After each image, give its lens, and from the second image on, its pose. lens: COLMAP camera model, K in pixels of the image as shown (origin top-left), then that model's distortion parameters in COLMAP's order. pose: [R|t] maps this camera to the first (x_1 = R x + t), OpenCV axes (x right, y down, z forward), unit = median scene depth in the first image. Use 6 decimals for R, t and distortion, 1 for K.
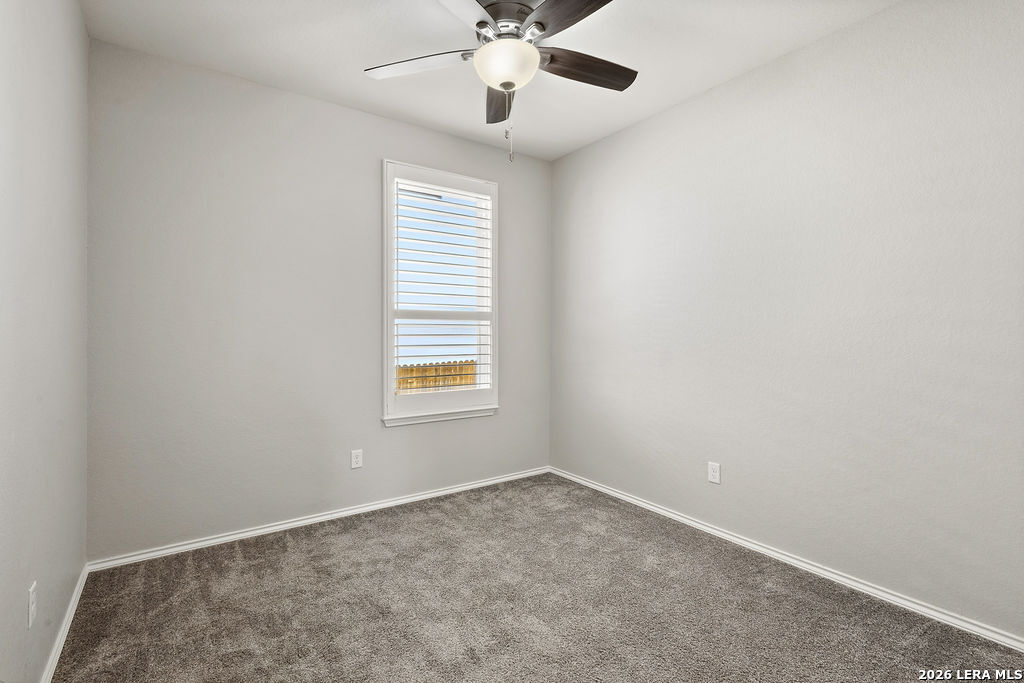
lens RADIAL K [[476.9, 0, 513.9], [0, 476.9, 343.6], [0, 0, 1]] dist [0.011743, -0.003291]
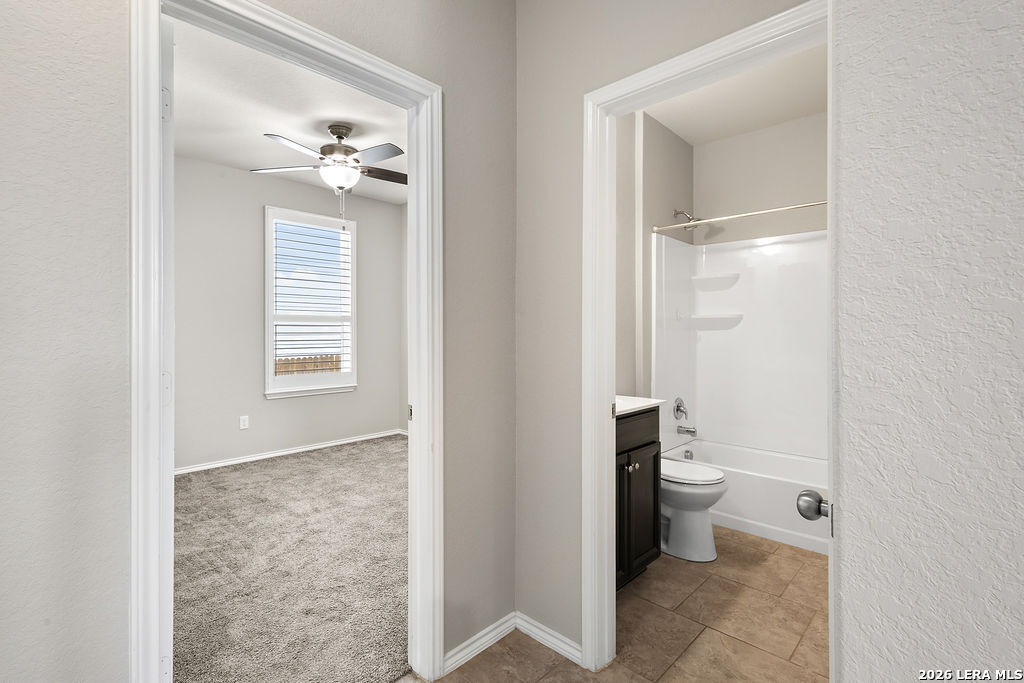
lens RADIAL K [[476.9, 0, 513.4], [0, 476.9, 332.9], [0, 0, 1]] dist [0.011743, -0.003291]
pose [[0.979895, -0.005517, 0.199436, 0.211080], [0.008898, 0.999831, -0.016057, 0.014467], [-0.199314, 0.017509, 0.979779, -0.682536]]
